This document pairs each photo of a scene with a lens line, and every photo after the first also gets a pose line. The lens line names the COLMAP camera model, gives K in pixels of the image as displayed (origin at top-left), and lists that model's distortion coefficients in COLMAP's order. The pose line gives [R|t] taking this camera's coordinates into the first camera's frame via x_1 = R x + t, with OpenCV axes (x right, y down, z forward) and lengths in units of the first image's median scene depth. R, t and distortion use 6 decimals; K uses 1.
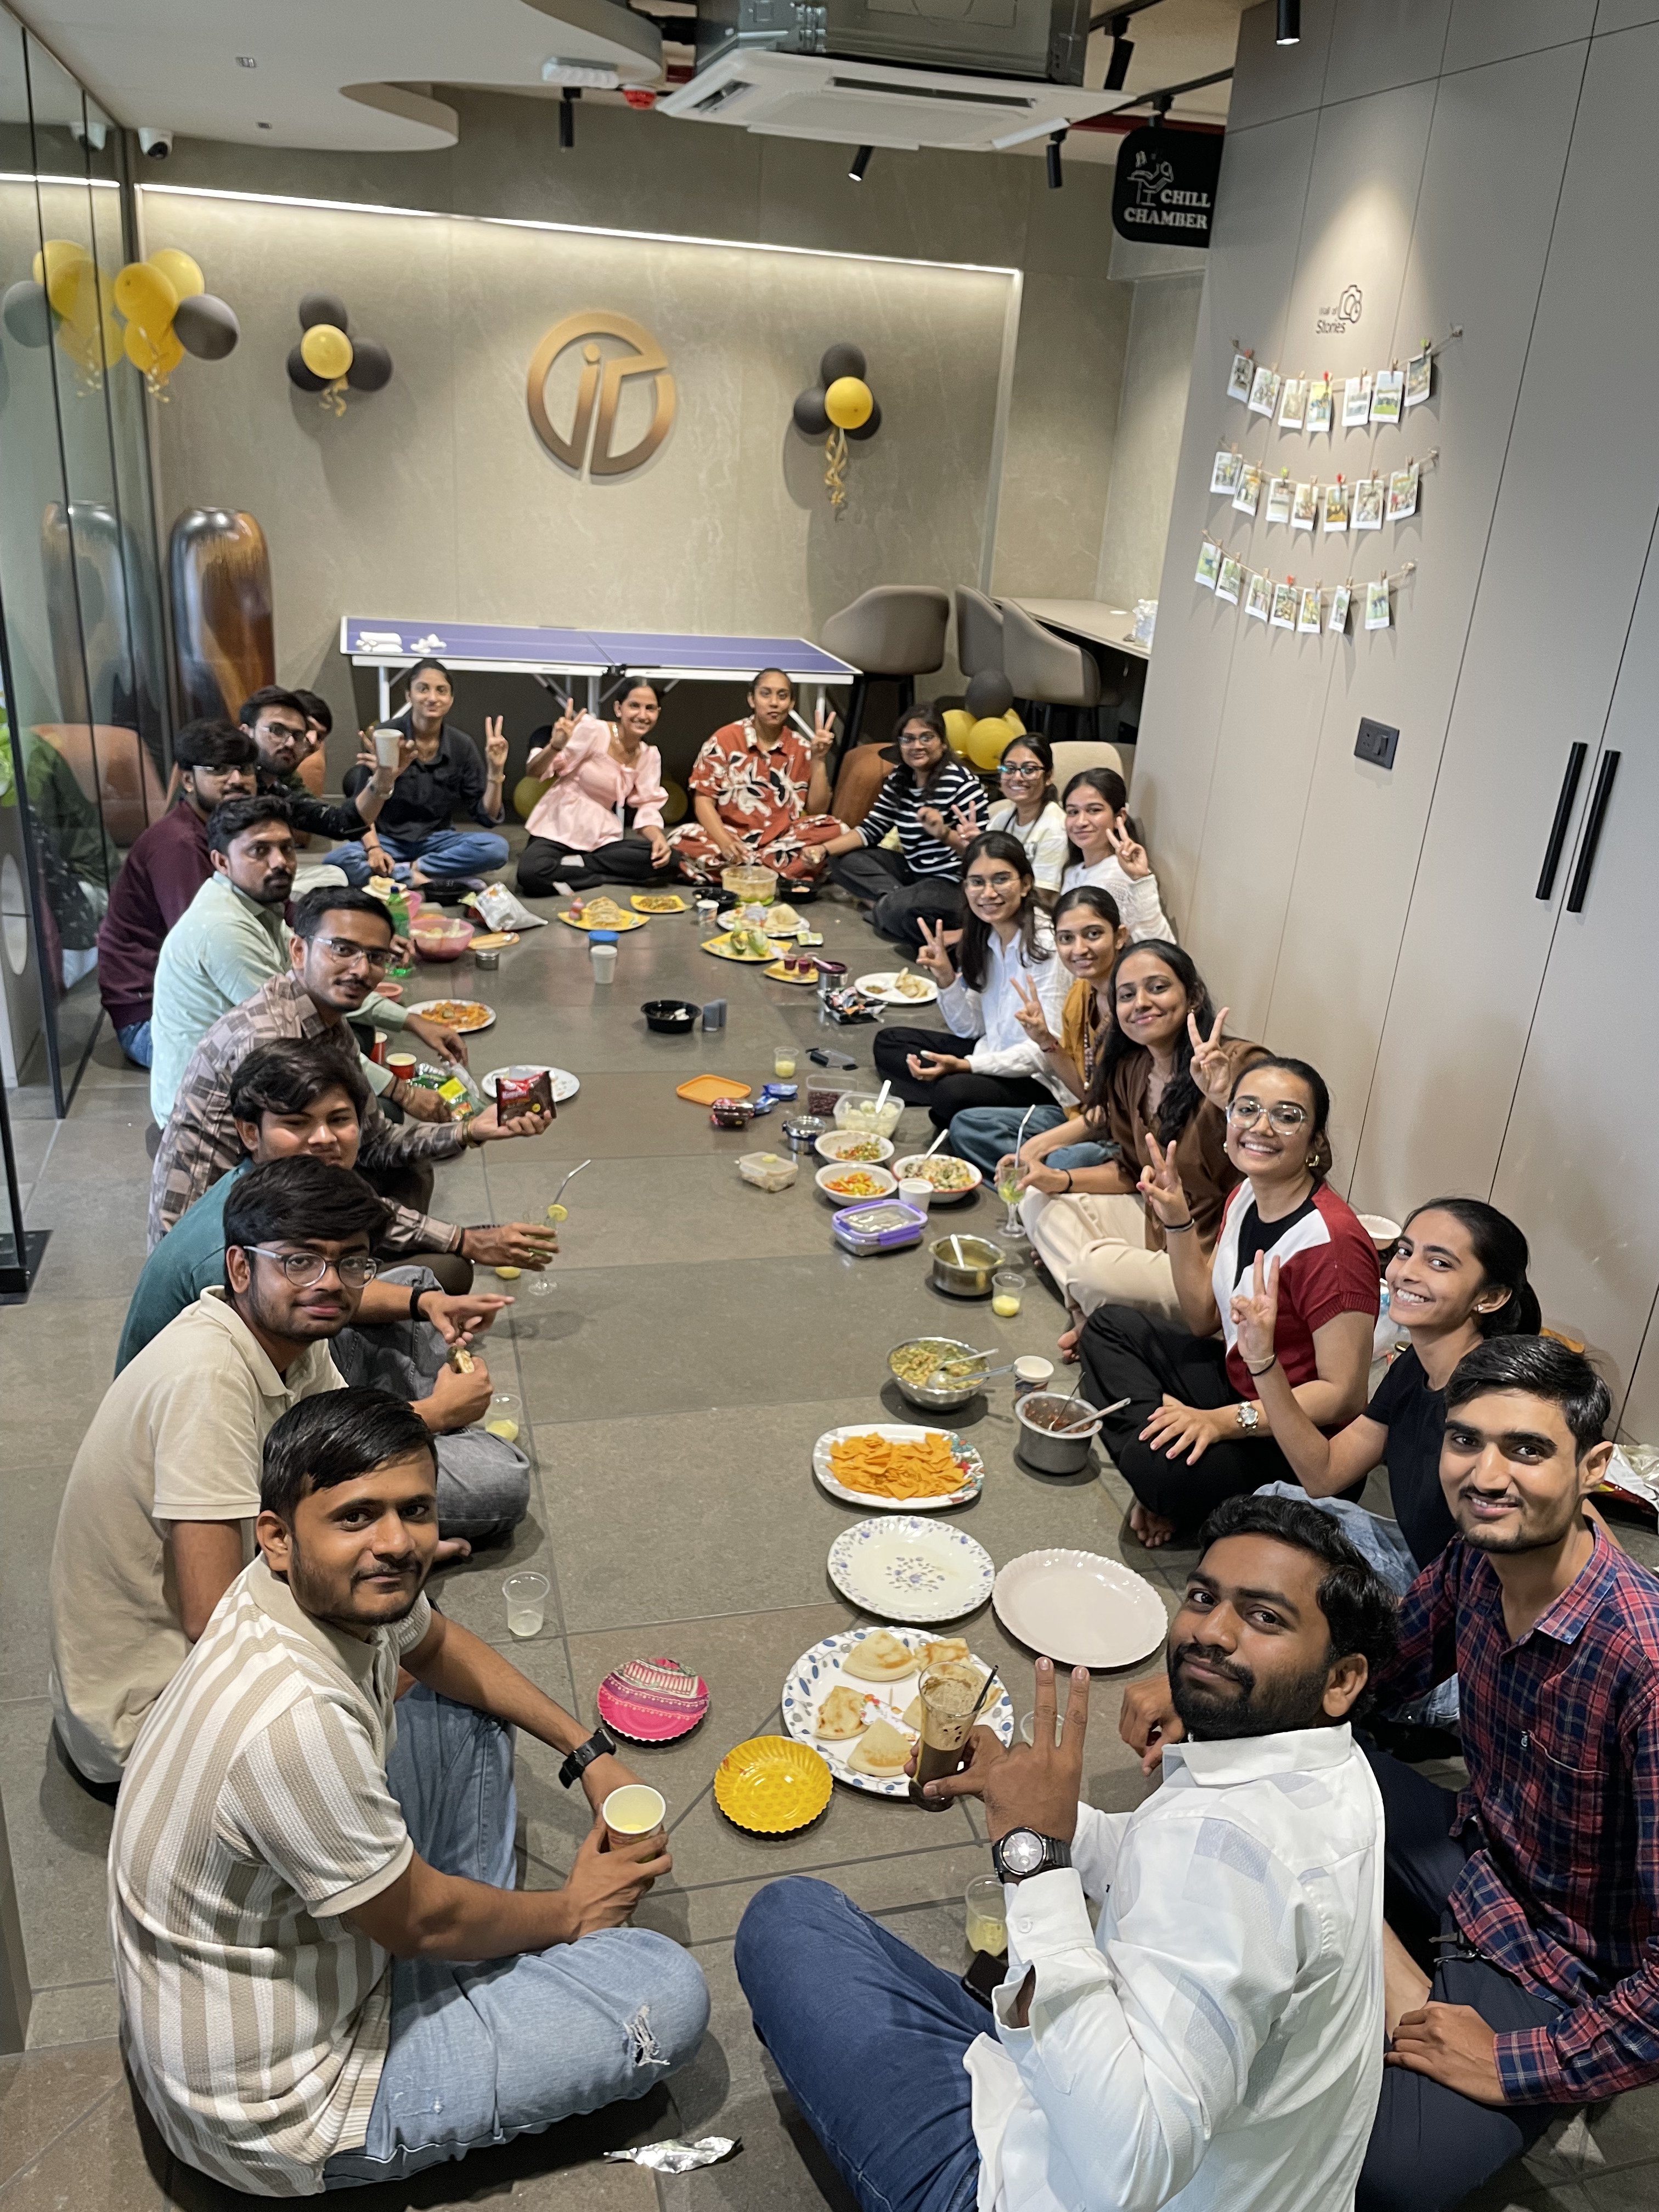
lens RADIAL K [[1687.1, 0, 821.1], [0, 1687.1, 1124.4], [0, 0, 1]] dist [0.030817, -0.028285]
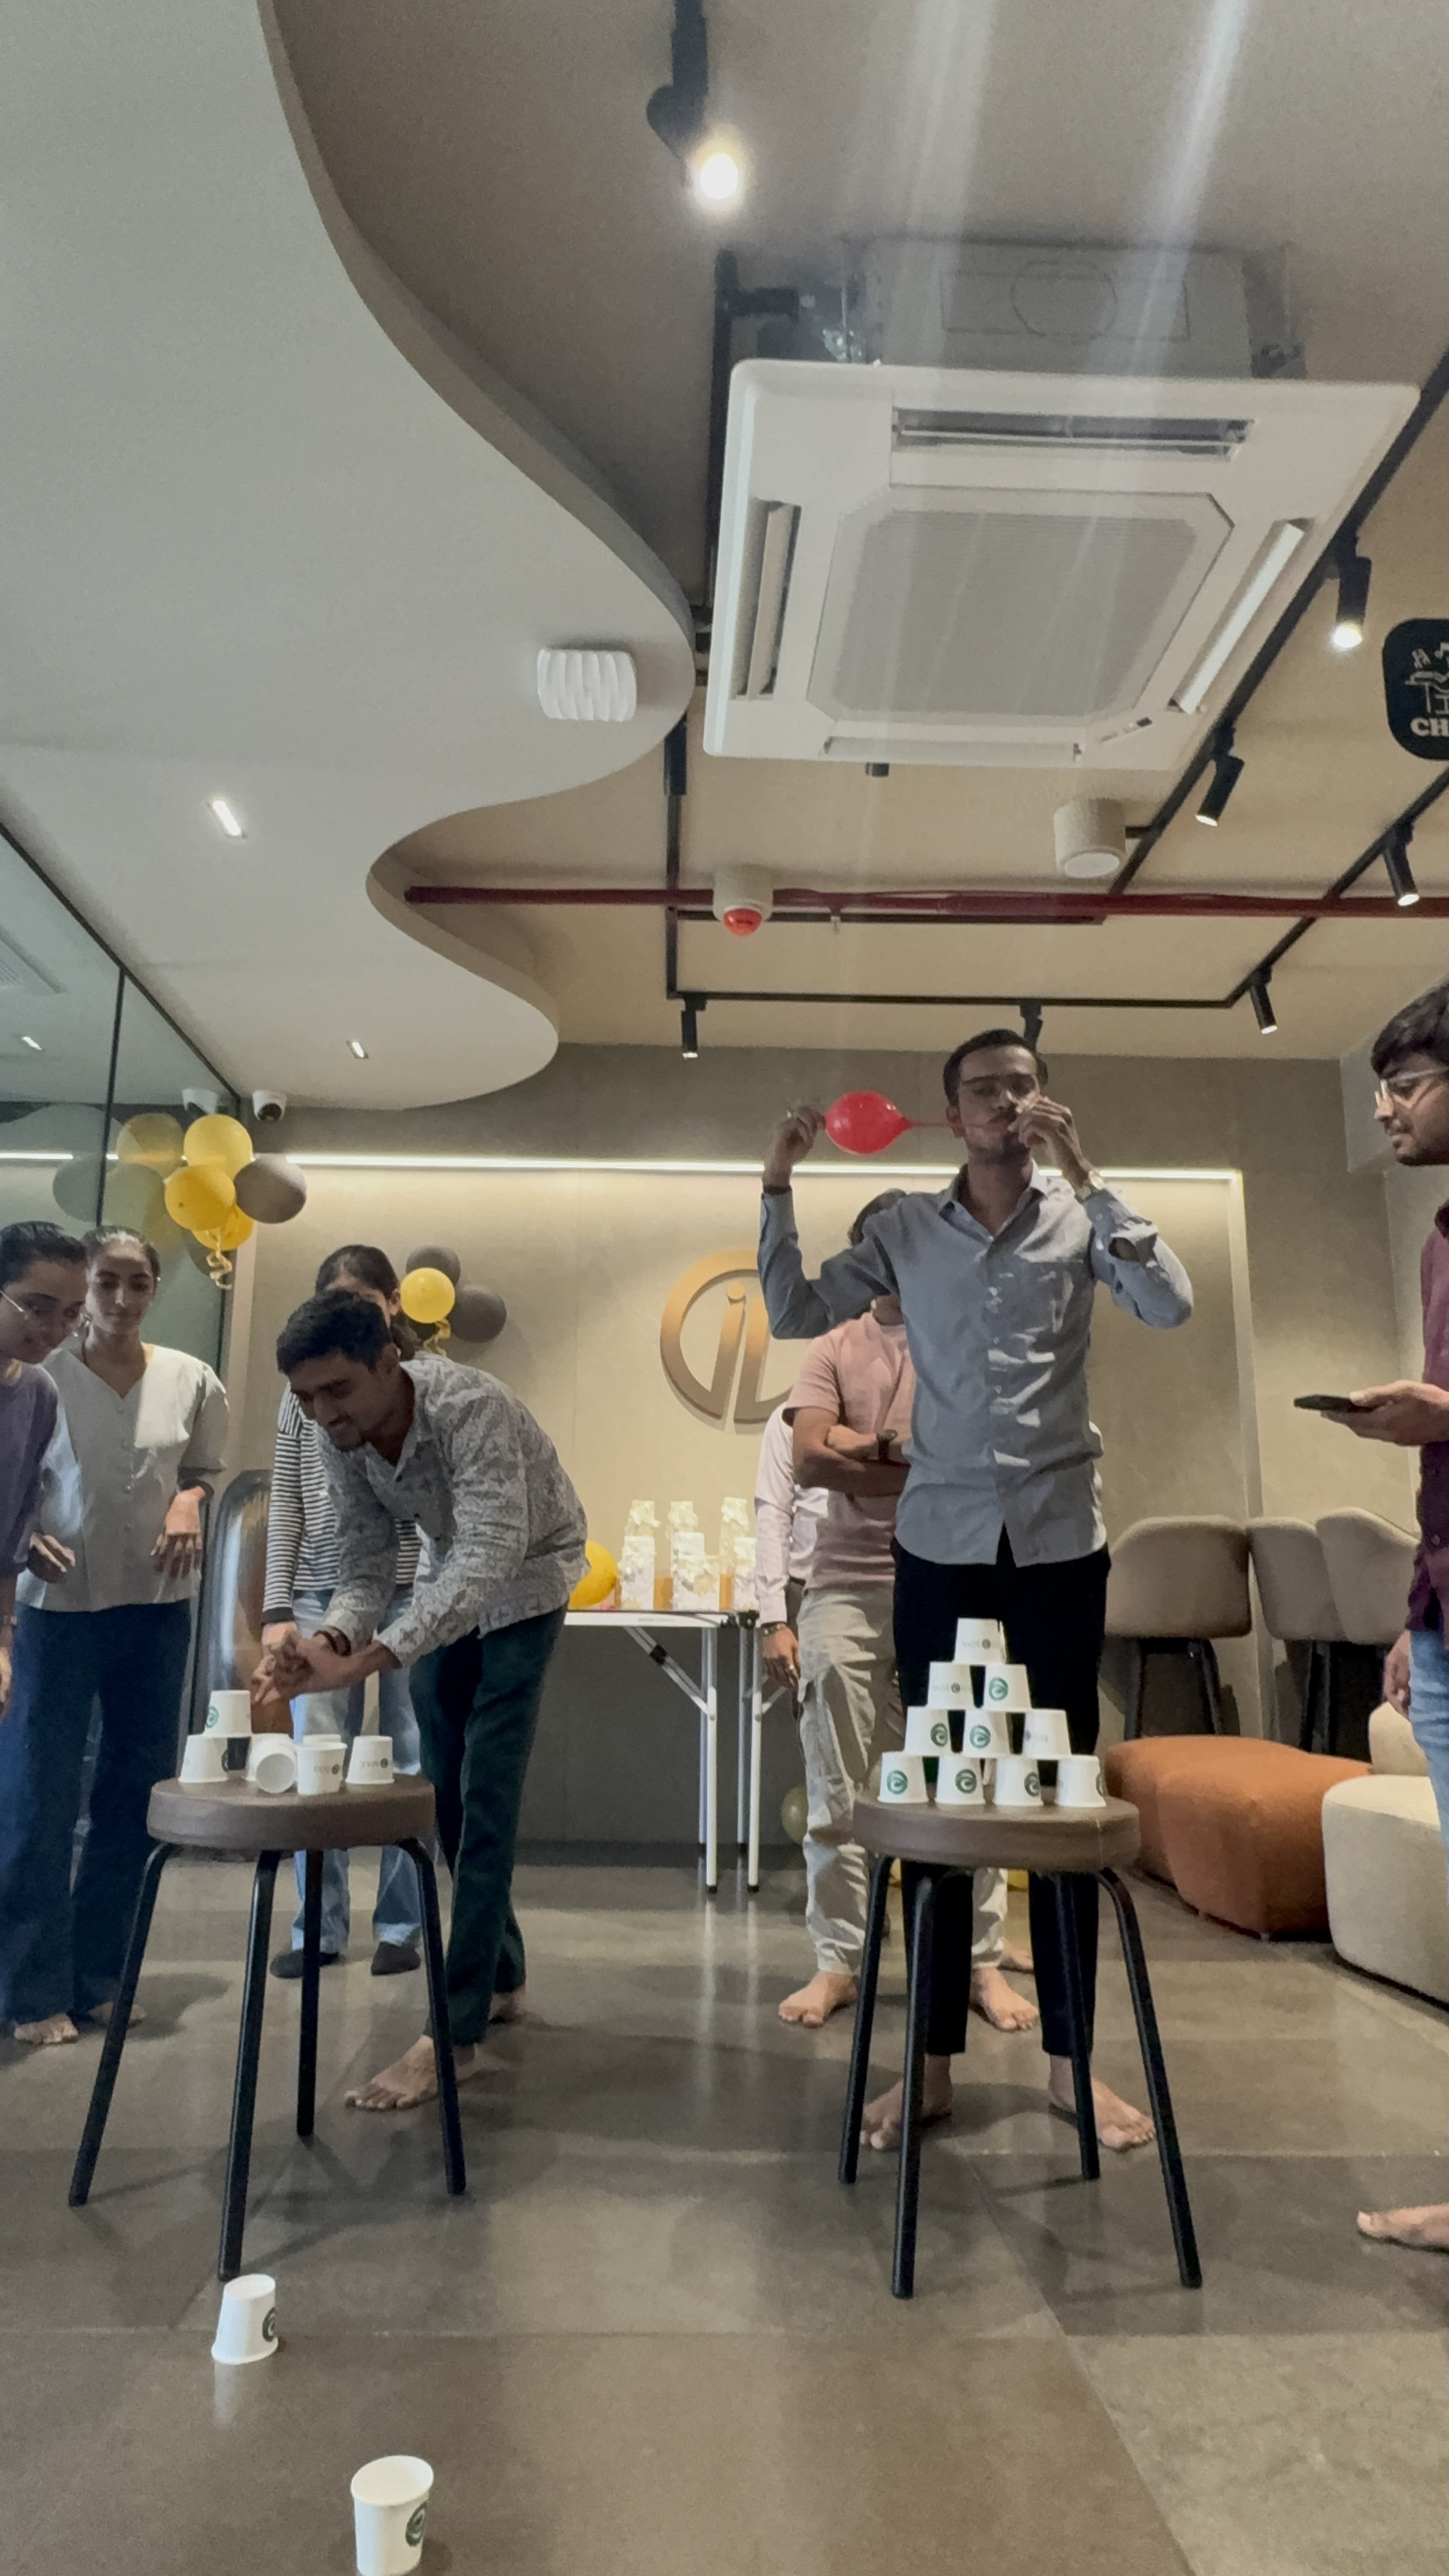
lens RADIAL K [[1496.1, 0, 728.7], [0, 1496.1, 1293.8], [0, 0, 1]] dist [0.012565, 0.000048]
pose [[0.974767, -0.103145, -0.197968, 0.011799], [-0.028901, 0.821071, -0.570095, -0.020135], [0.221348, 0.561431, 0.797371, 0.394246]]
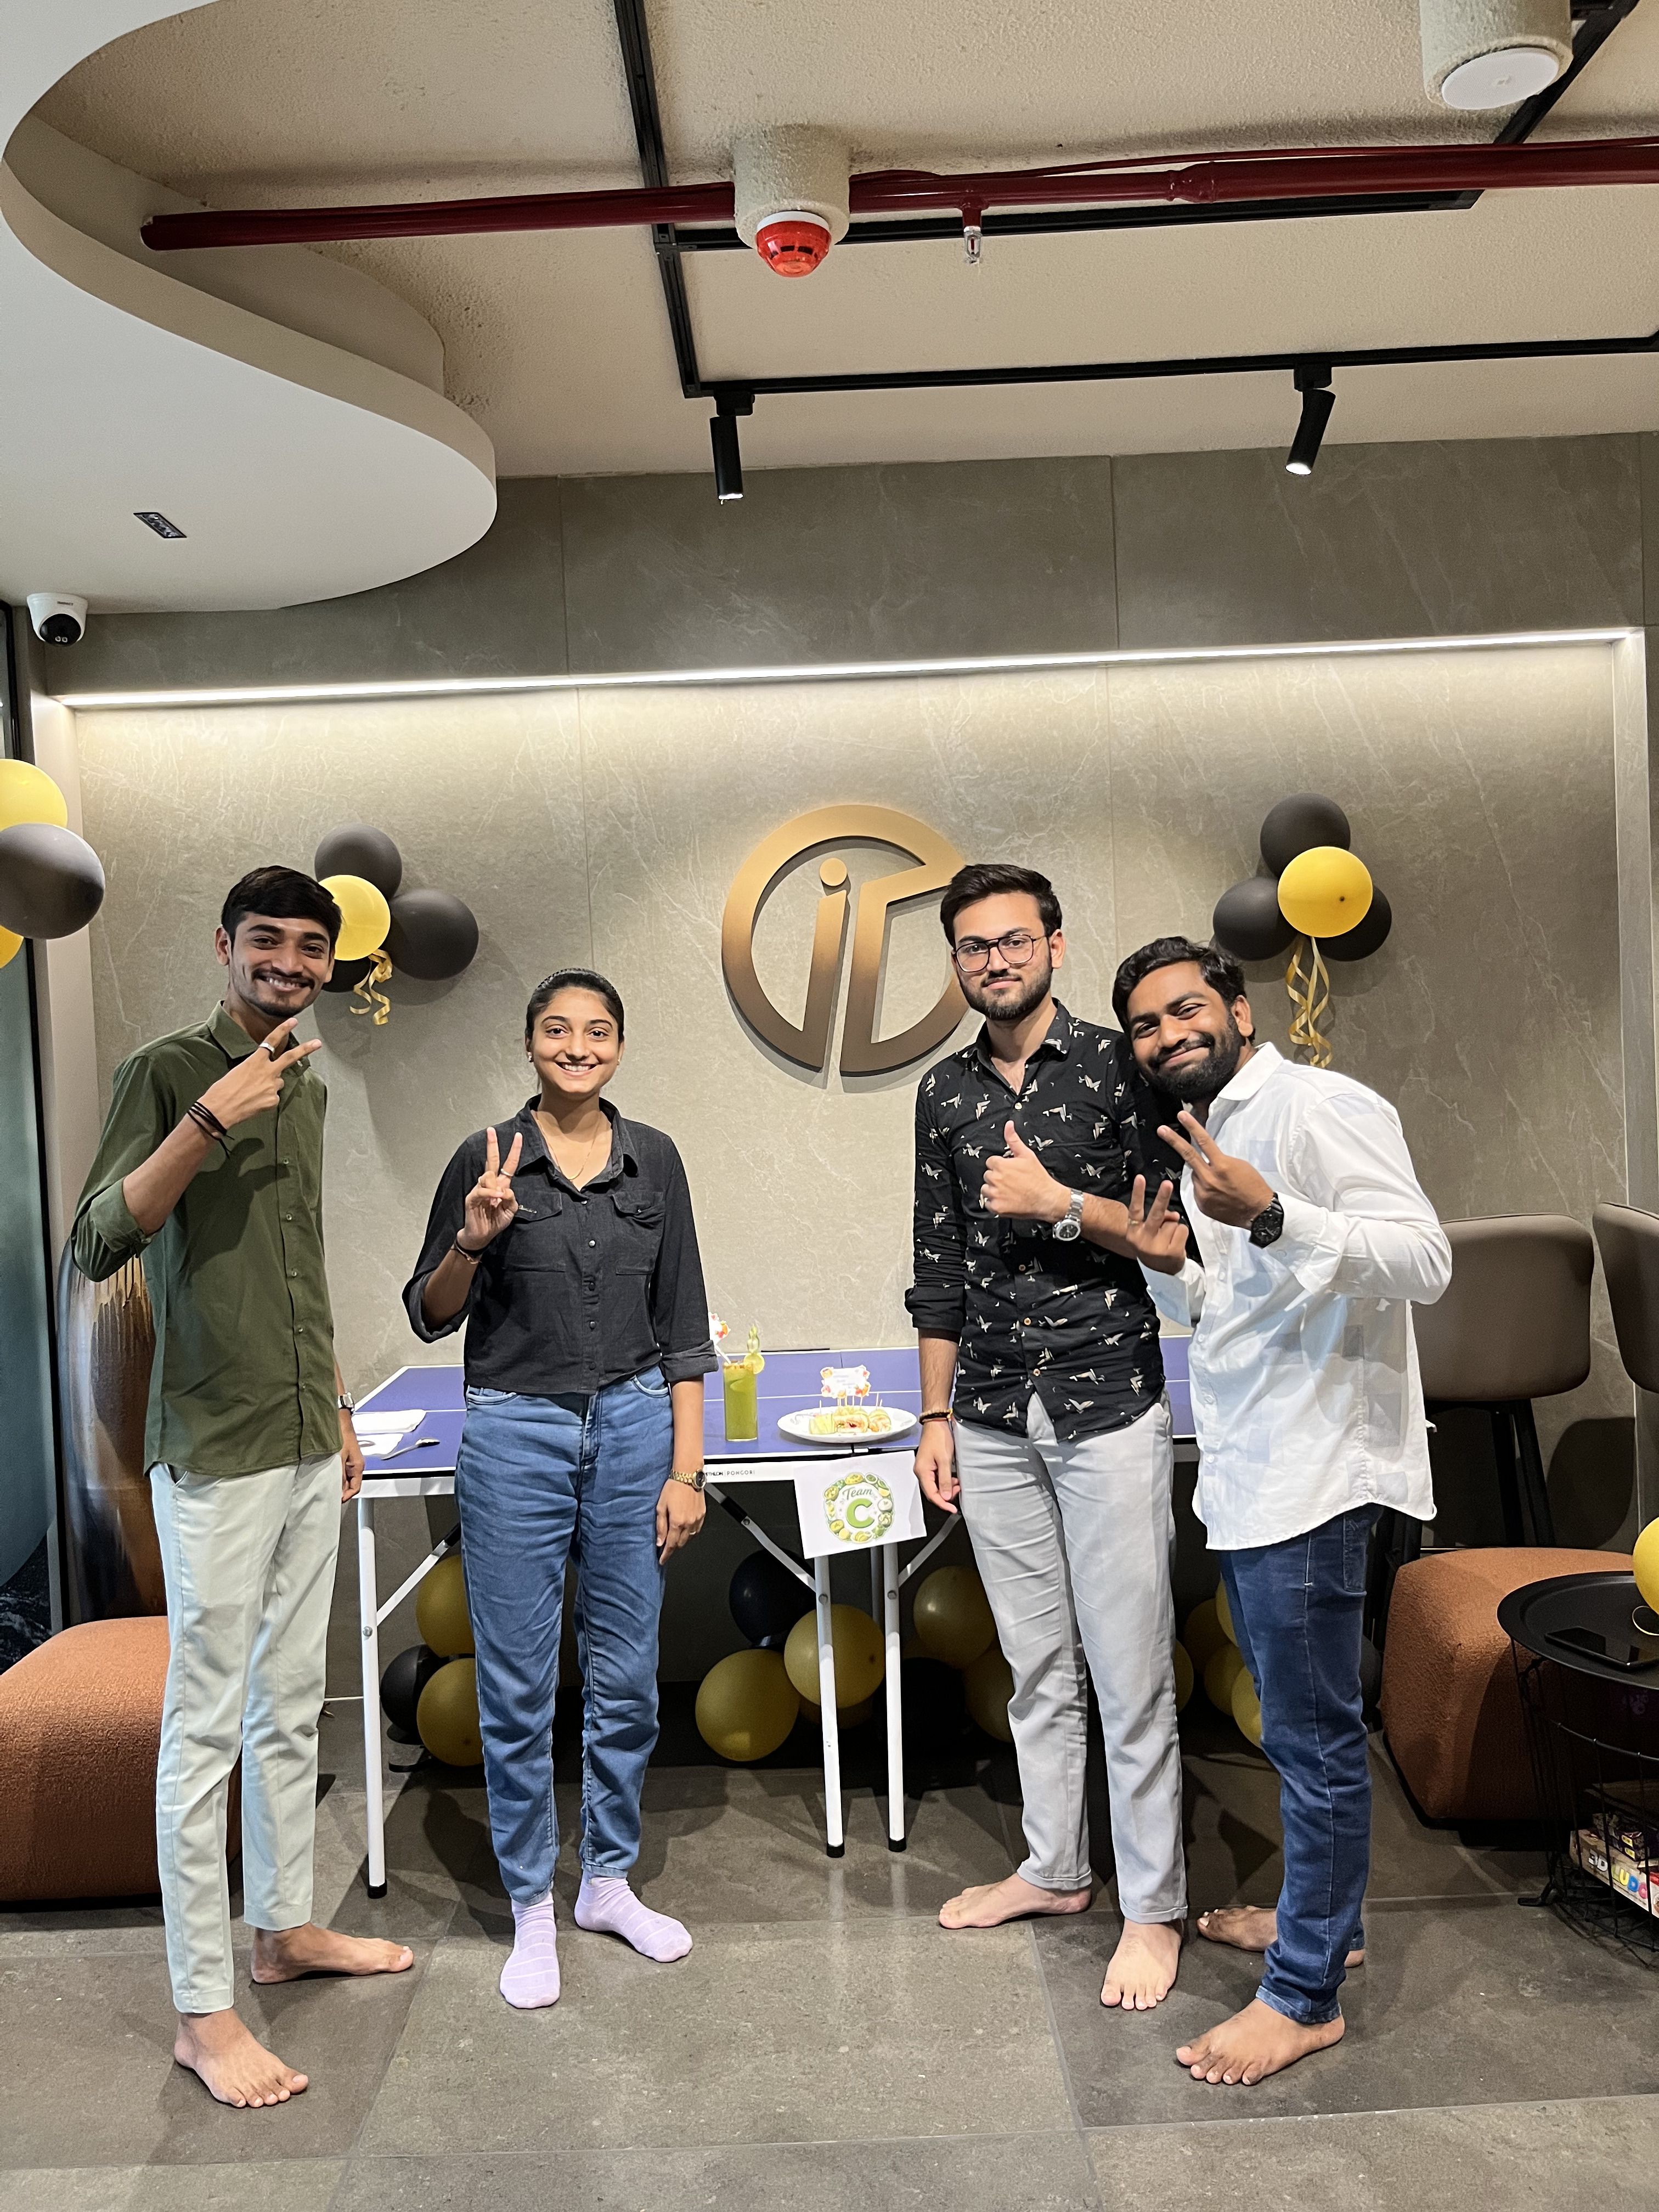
lens RADIAL K [[1681.9, 0, 824.0], [0, 1681.9, 1101.6], [0, 0, 1]] dist [0.042887, -0.056288]
pose [[0.964053, -0.103045, -0.244915, -0.011128], [0.006716, 0.930895, -0.365226, -0.184370], [0.265625, 0.350452, 0.898124, 0.532172]]
